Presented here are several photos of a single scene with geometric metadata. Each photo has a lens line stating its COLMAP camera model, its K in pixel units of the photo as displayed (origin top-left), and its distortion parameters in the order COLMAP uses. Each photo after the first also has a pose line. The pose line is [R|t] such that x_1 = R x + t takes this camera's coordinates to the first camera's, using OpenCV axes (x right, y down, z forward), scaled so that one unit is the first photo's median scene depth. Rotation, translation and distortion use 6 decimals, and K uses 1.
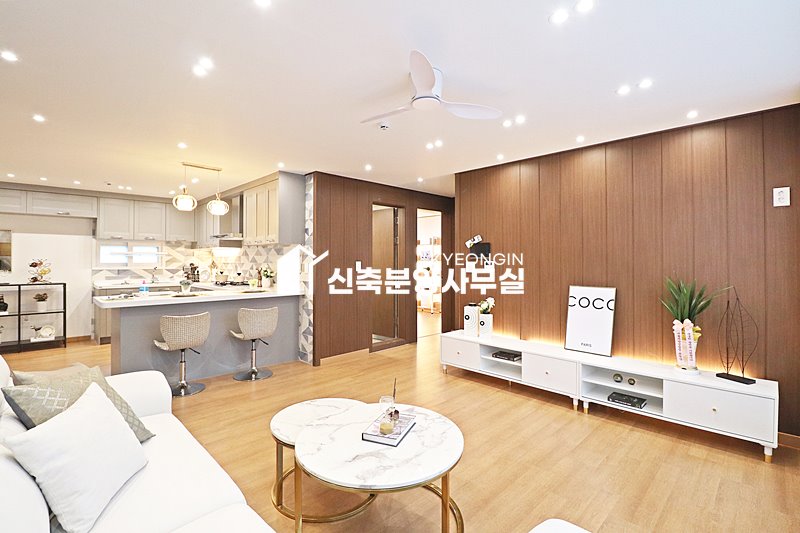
lens RADIAL K [[375.2, 0, 401.5], [0, 375.2, 262.8], [0, 0, 1]] dist [0.004993, 0.000188]
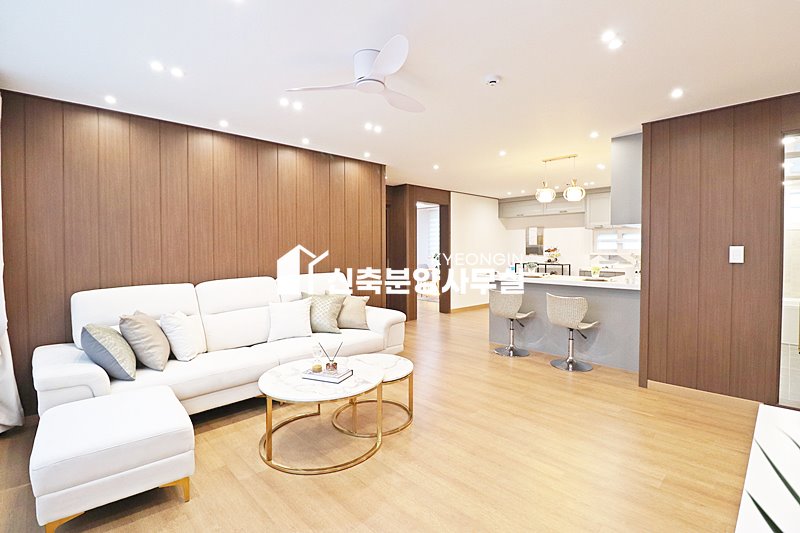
lens RADIAL K [[376.4, 0, 397.1], [0, 376.4, 256.1], [0, 0, 1]] dist [-0.002413, -0.000678]
pose [[-0.022996, 0.016397, -0.999601, 0.559718], [-0.001682, 0.999863, 0.016440, 0.005212], [0.999734, 0.002060, -0.022965, 0.565871]]
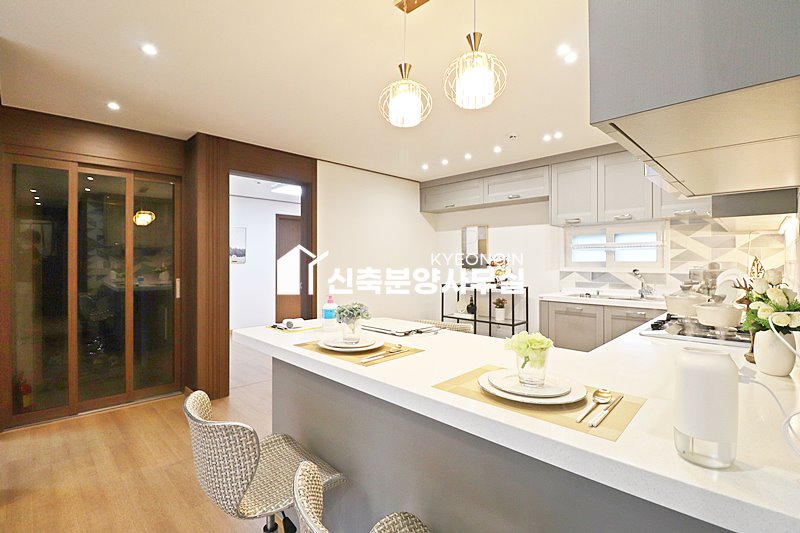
lens RADIAL K [[375.2, 0, 401.5], [0, 375.2, 262.8], [0, 0, 1]] dist [0.004993, 0.000188]
pose [[0.016031, 0.001965, -0.999870, -0.173724], [-0.001049, 0.999998, 0.001948, 0.001967], [0.999871, 0.001018, 0.016033, 0.963188]]
